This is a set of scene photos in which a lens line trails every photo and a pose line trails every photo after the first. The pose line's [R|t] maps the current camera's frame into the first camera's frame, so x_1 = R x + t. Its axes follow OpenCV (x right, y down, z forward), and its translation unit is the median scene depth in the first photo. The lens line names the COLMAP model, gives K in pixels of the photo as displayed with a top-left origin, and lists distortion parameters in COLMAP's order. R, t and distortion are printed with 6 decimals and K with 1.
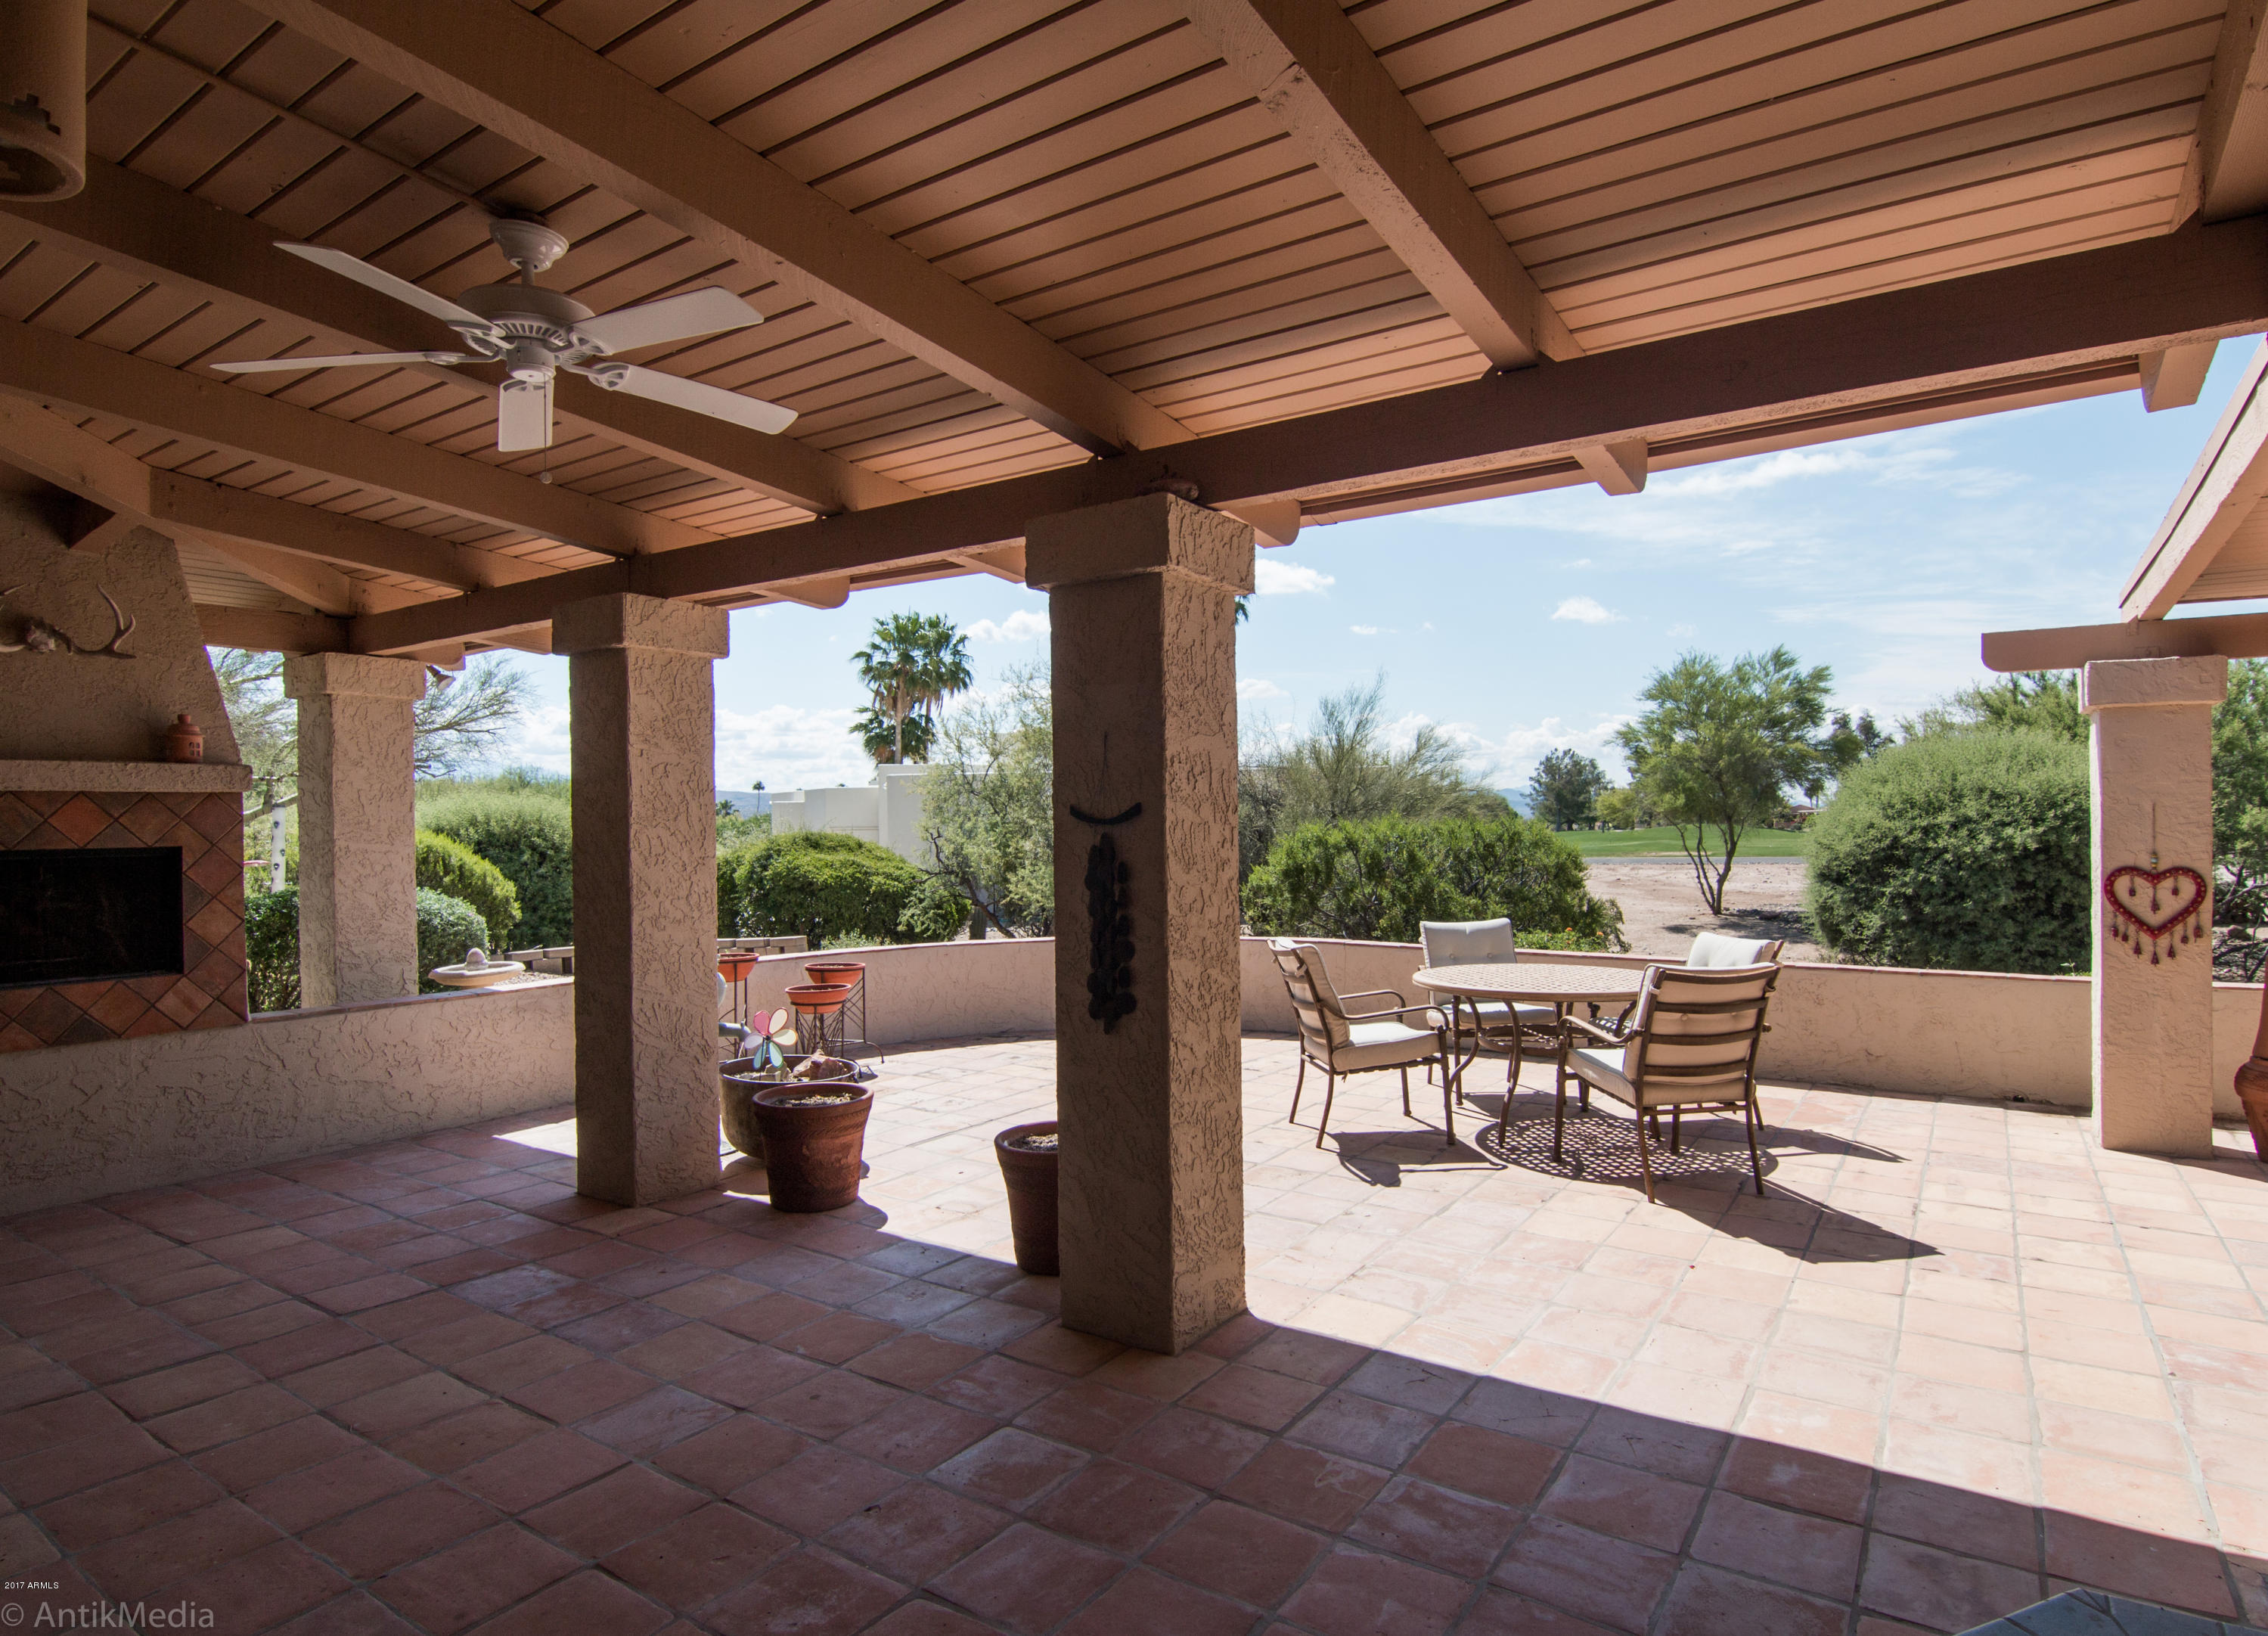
lens RADIAL K [[1237.3, 0, 1133.8], [0, 1237.3, 822.2], [0, 0, 1]] dist [-0.017798, -0.000831]
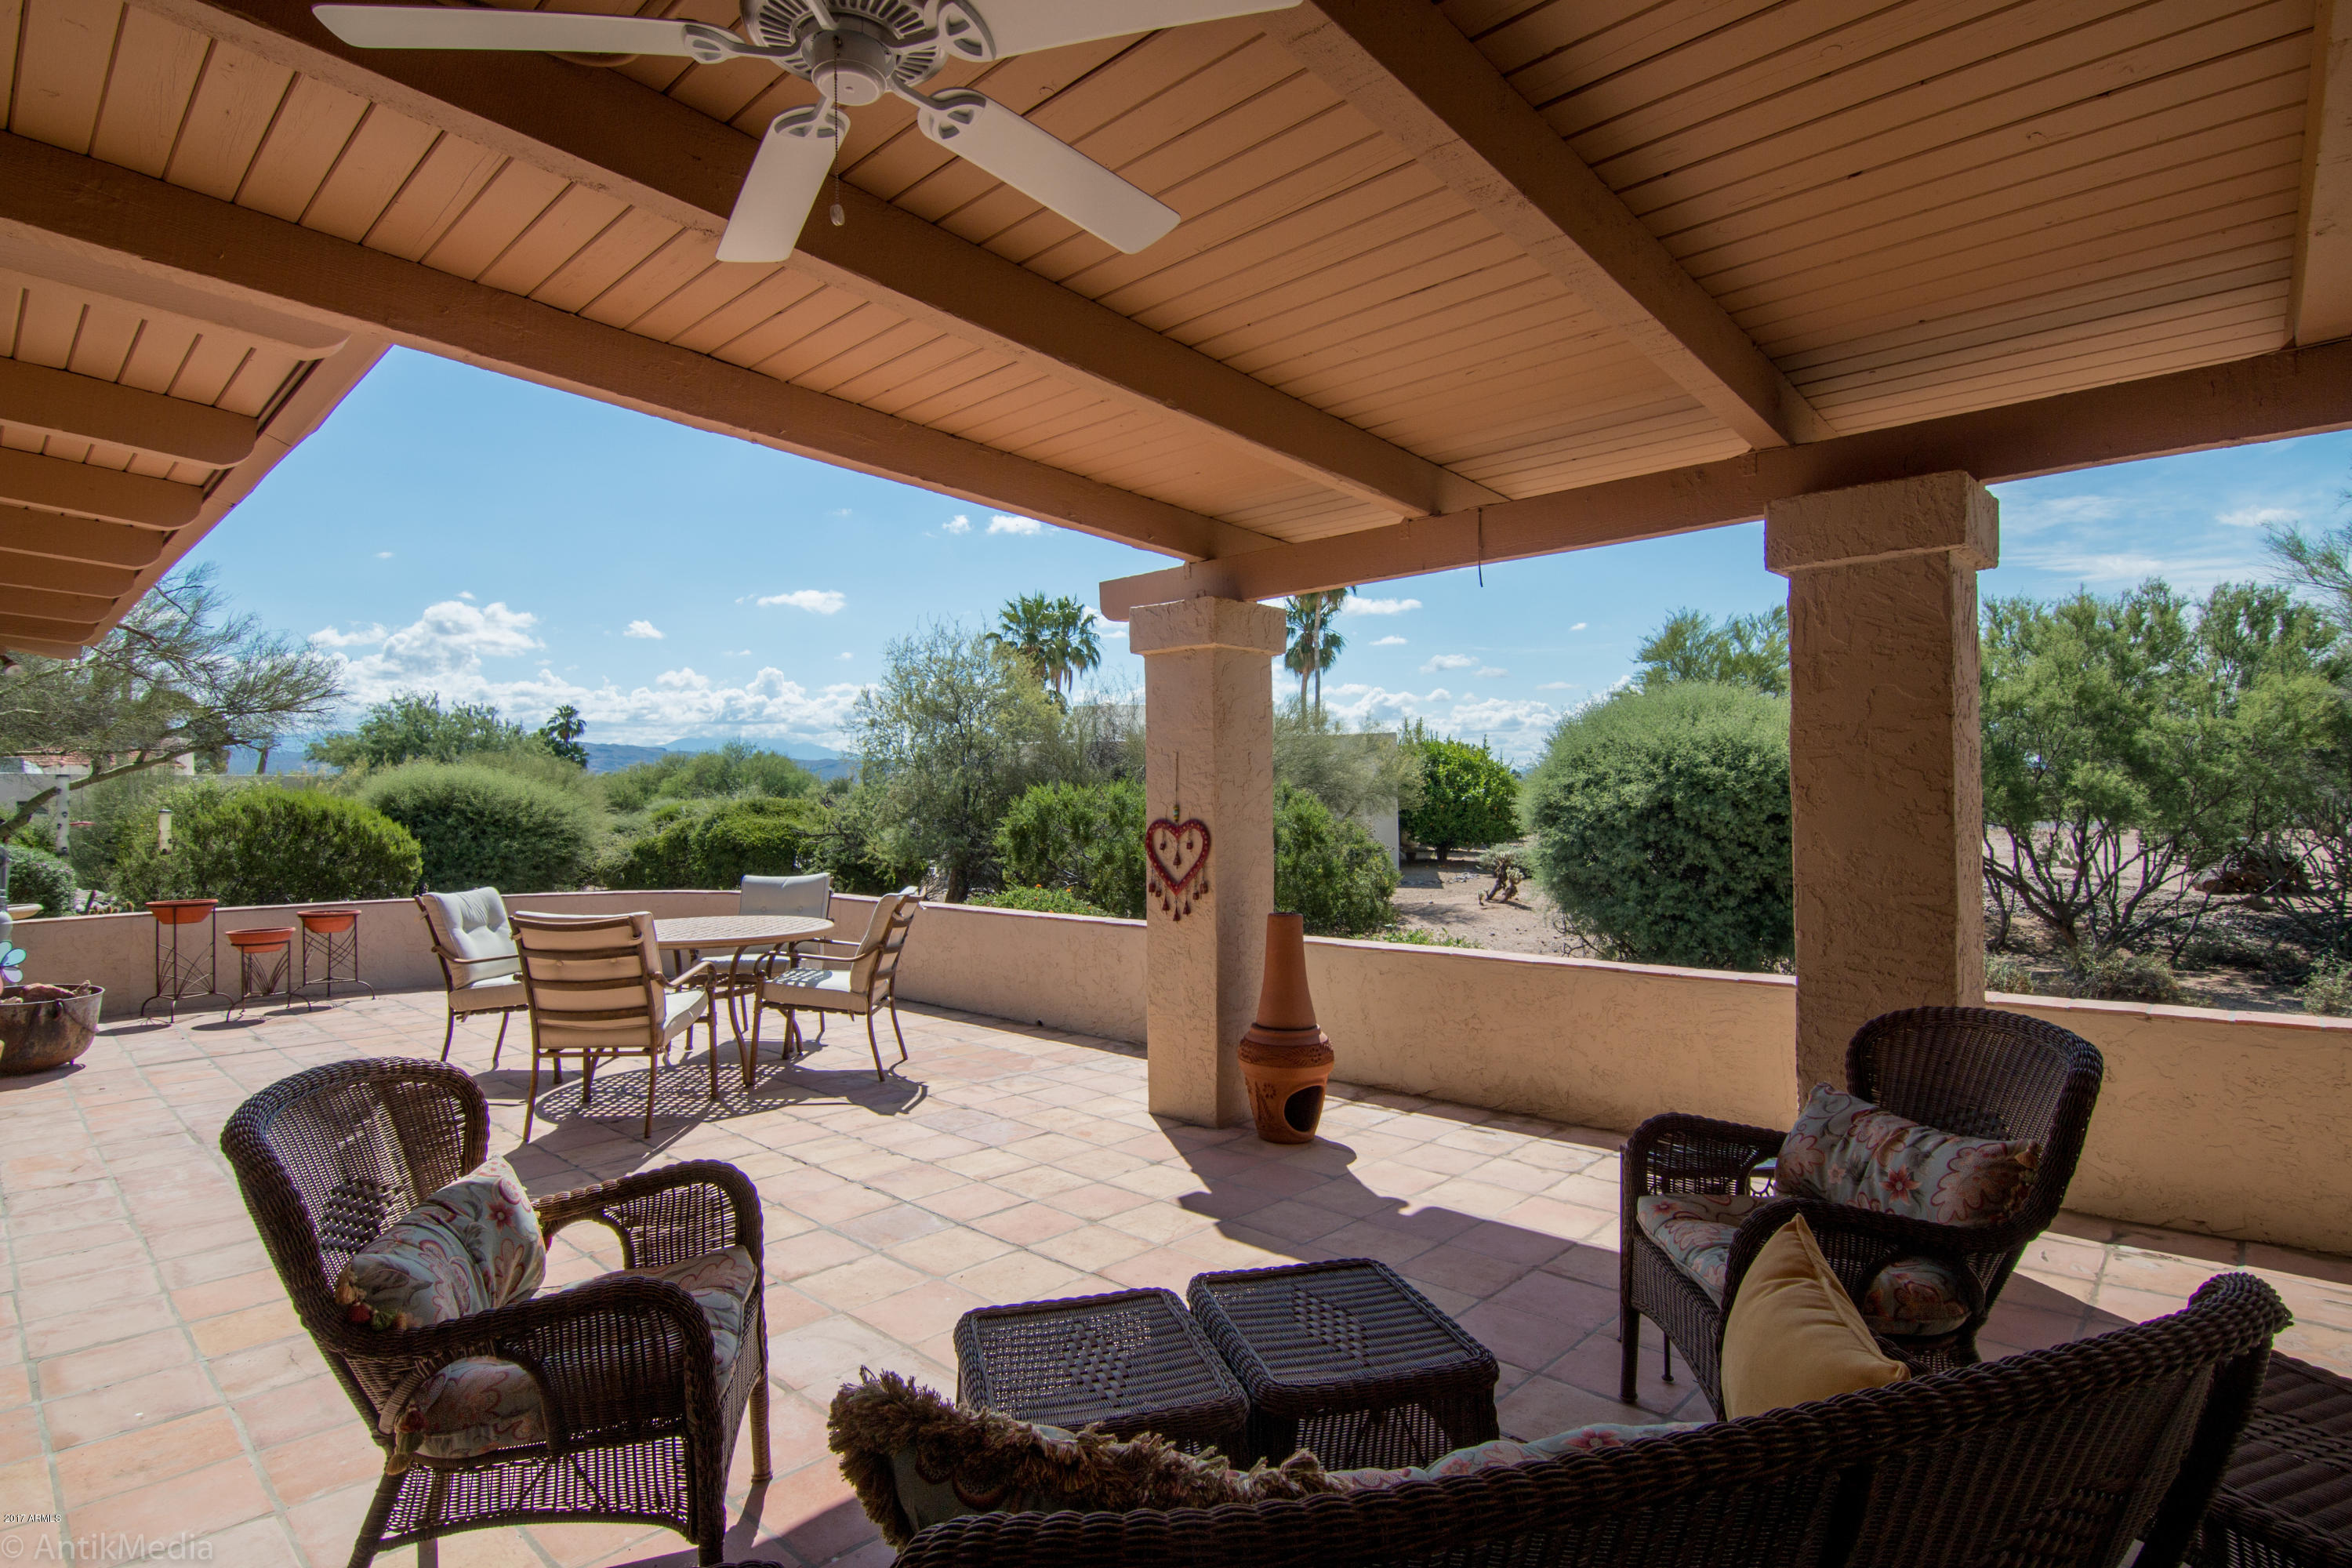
lens RADIAL K [[1173.9, 0, 1173.5], [0, 1173.9, 784.8], [0, 0, 1]] dist [0.005318, 0.000141]
pose [[0.988130, -0.006595, -0.153476, 0.504720], [0.005853, 0.999969, -0.005280, 0.007312], [0.153506, 0.004319, 0.988138, 0.045993]]
